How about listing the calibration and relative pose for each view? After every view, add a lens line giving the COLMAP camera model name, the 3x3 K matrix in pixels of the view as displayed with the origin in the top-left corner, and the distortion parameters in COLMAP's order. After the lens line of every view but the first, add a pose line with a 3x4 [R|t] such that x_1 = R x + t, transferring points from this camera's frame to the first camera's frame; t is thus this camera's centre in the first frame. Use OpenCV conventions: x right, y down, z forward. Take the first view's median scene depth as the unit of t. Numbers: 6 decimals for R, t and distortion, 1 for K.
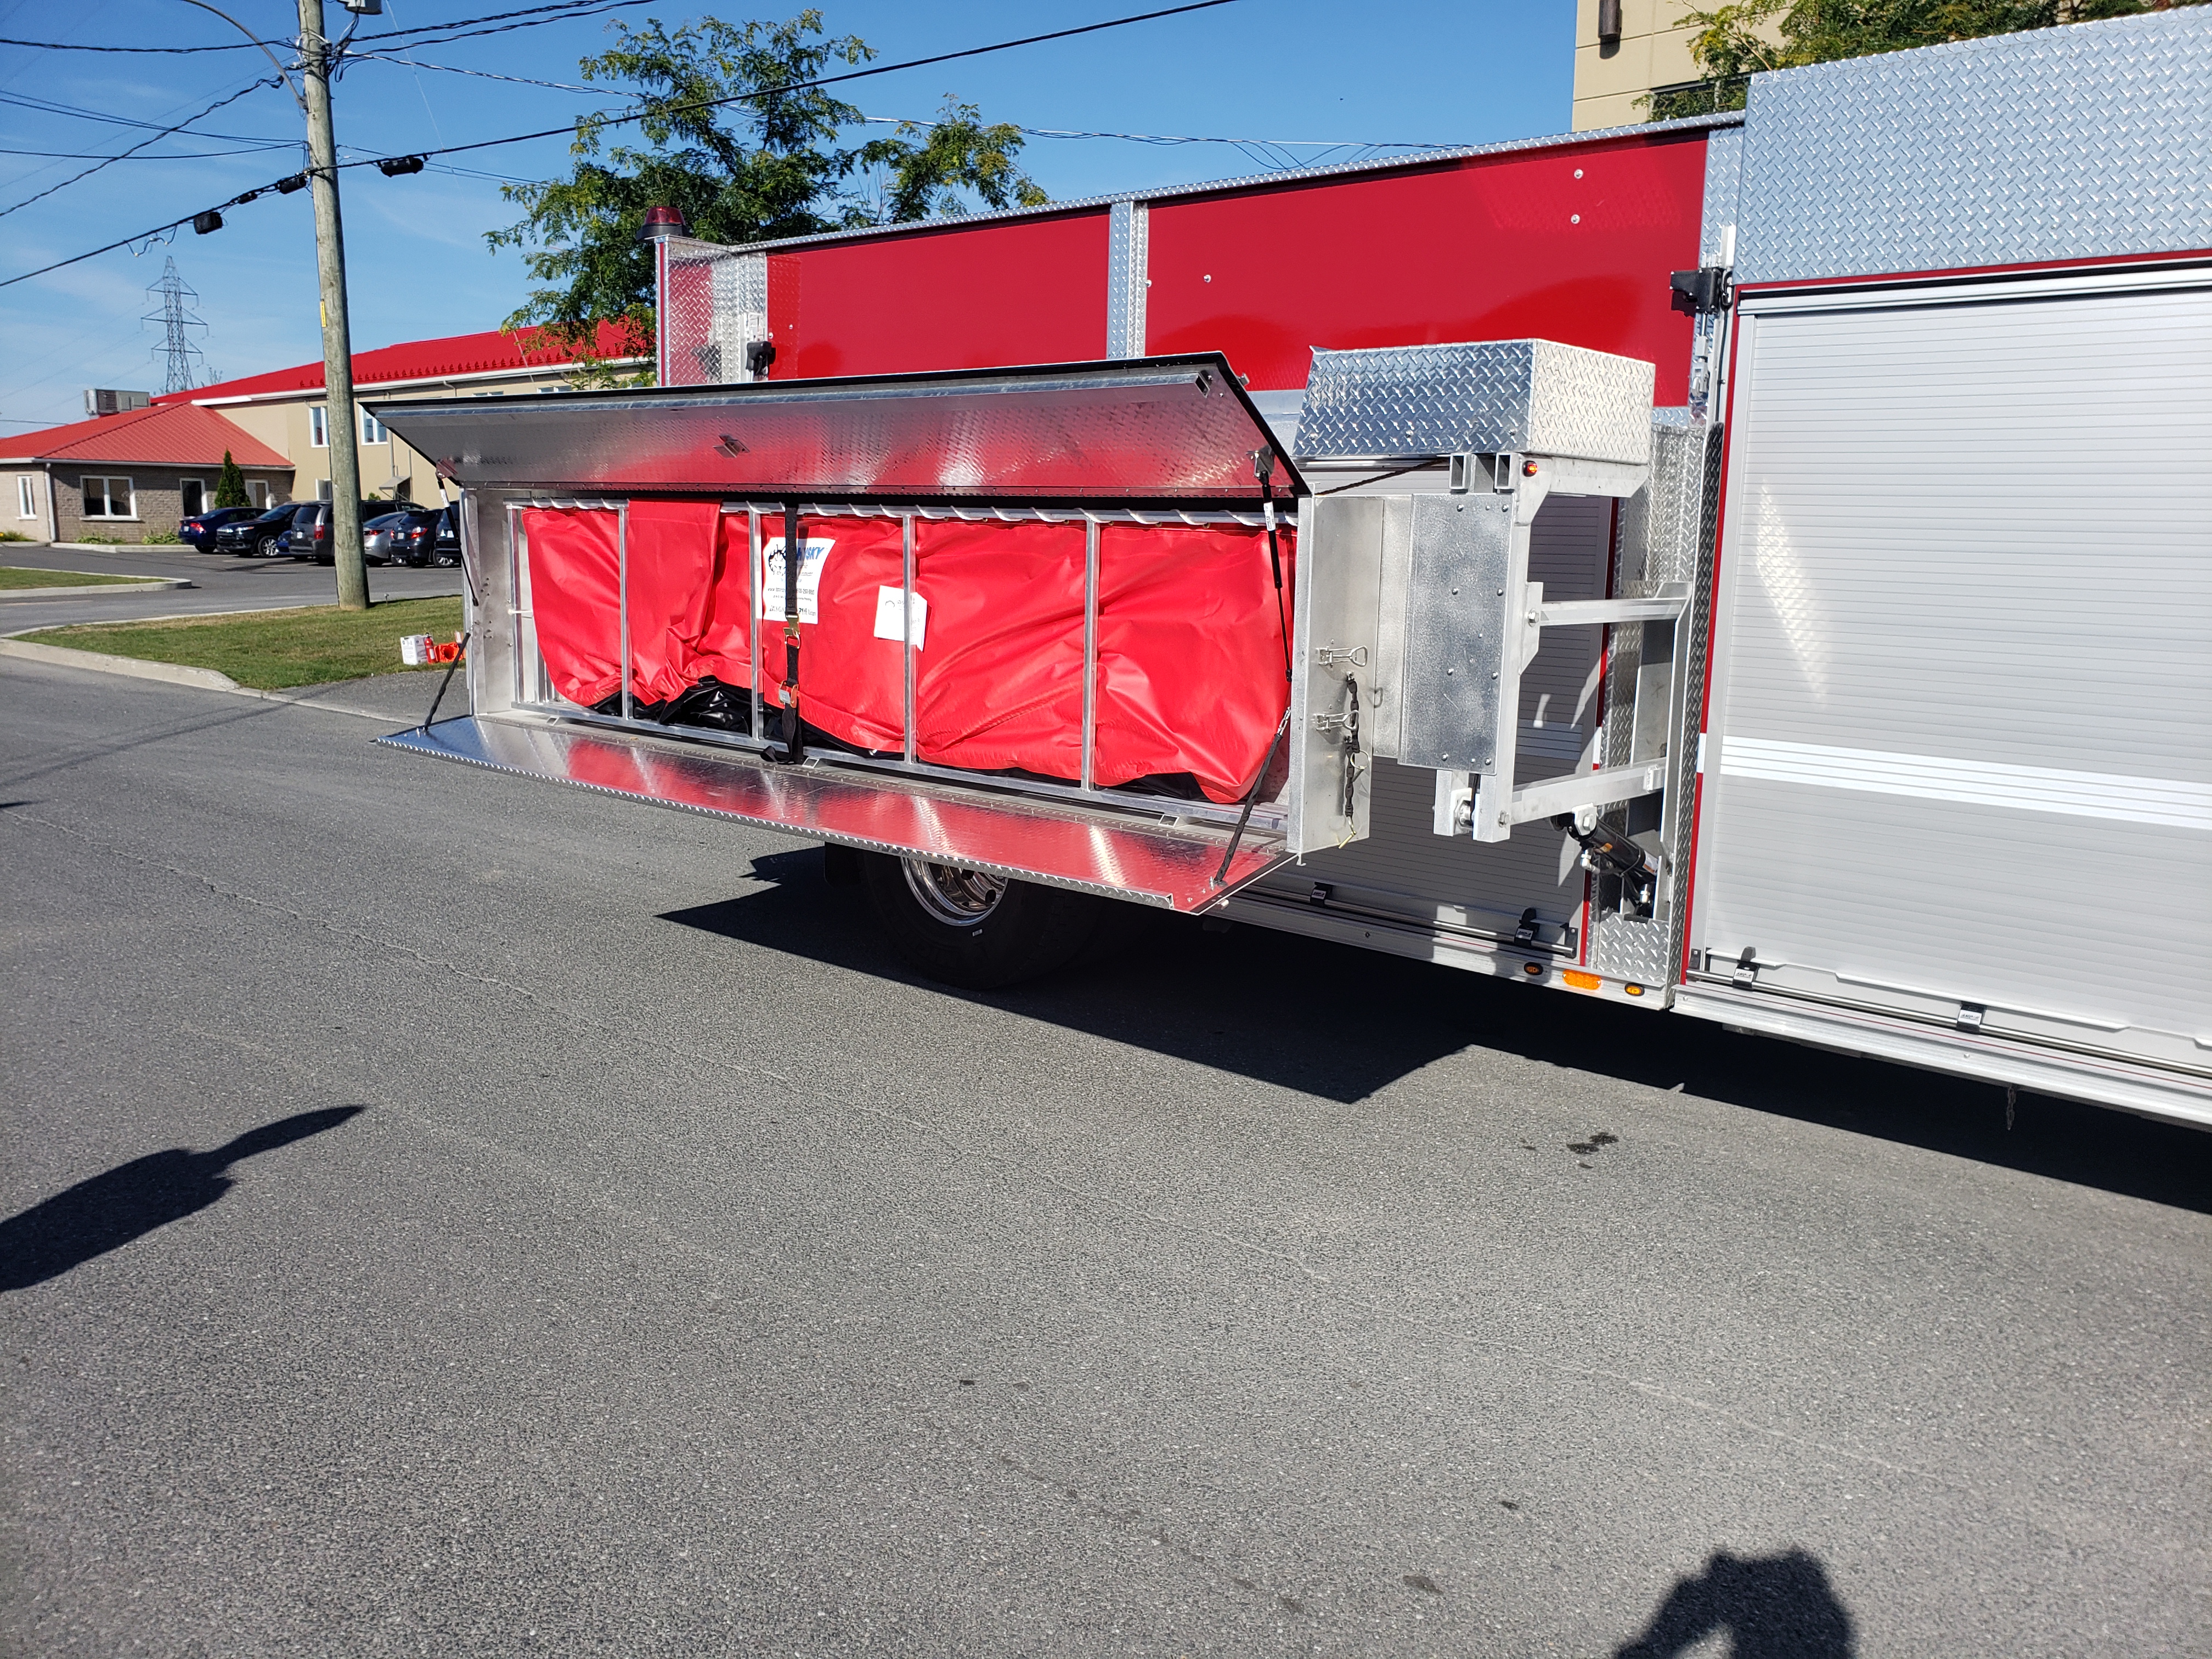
lens RADIAL K [[1758.2, 0, 1088.3], [0, 1758.2, 828.6], [0, 0, 1]] dist [0.002618, 0.004516]
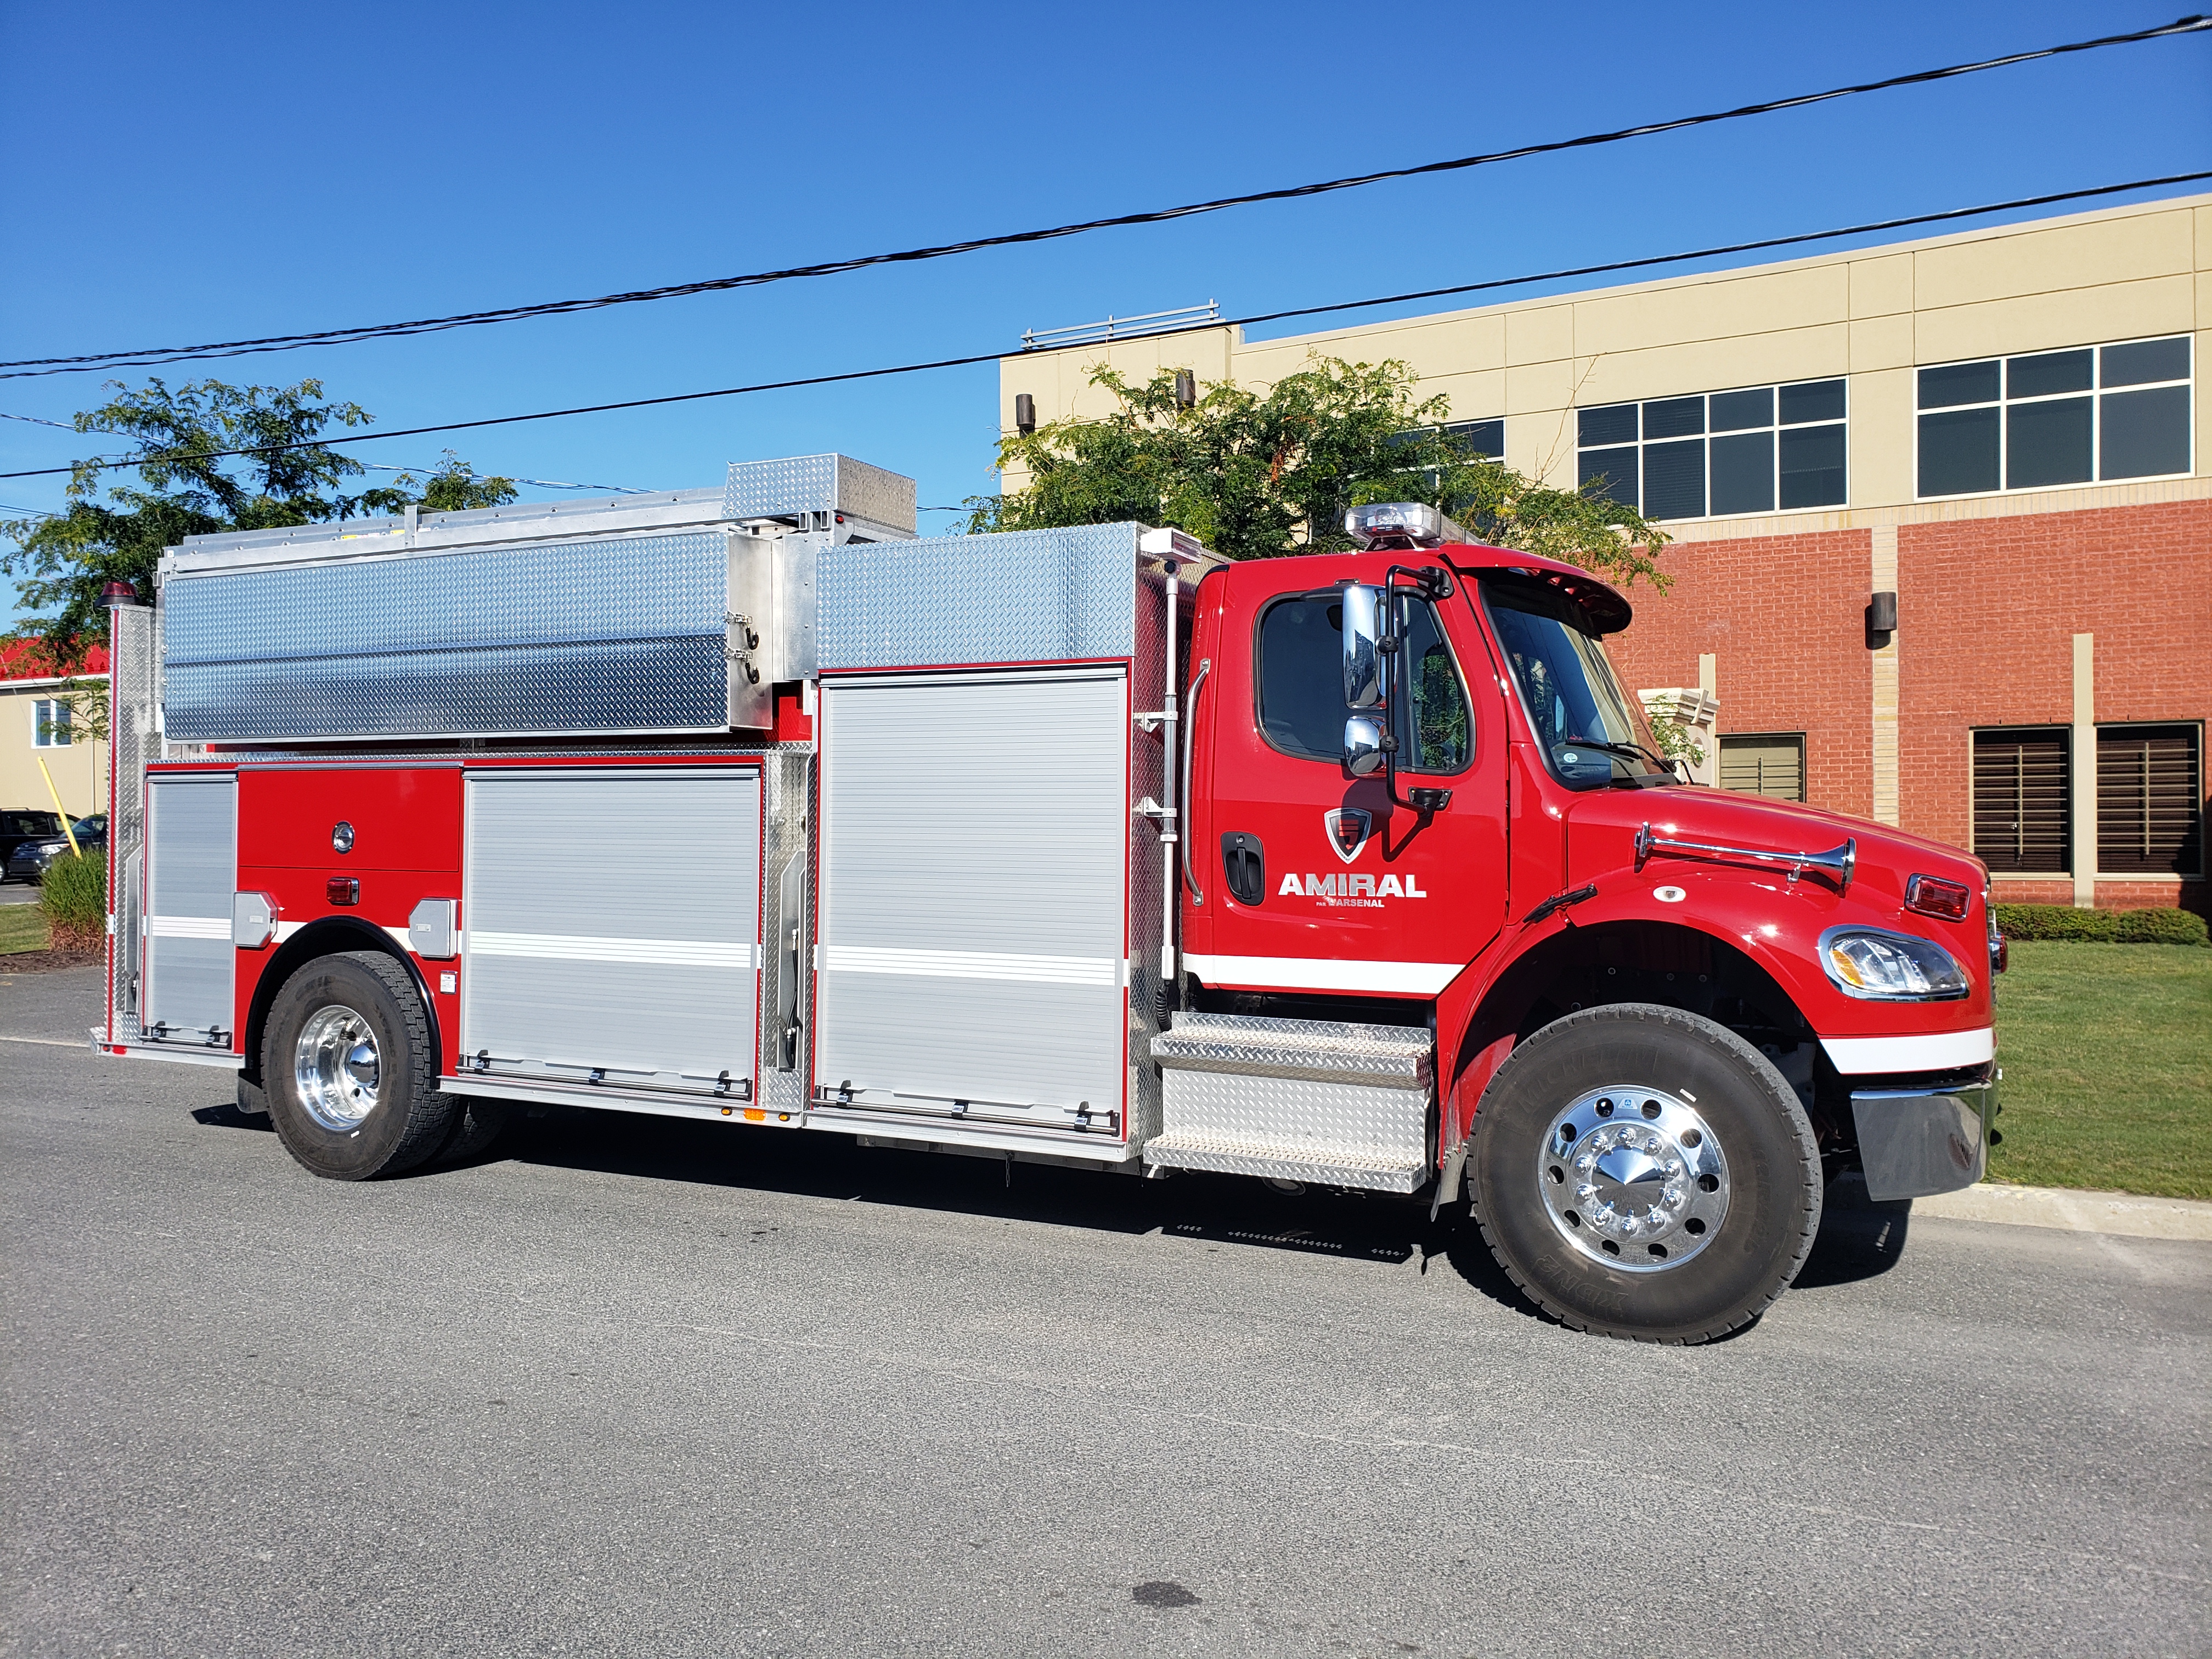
lens RADIAL K [[1758.2, 0, 1118.4], [0, 1758.2, 824.5], [0, 0, 1]] dist [0.002618, 0.004516]
pose [[0.968040, -0.017953, 0.250153, 0.051539], [0.060620, 0.984609, -0.163923, 0.026340], [-0.243359, 0.173849, 0.954229, -0.134946]]
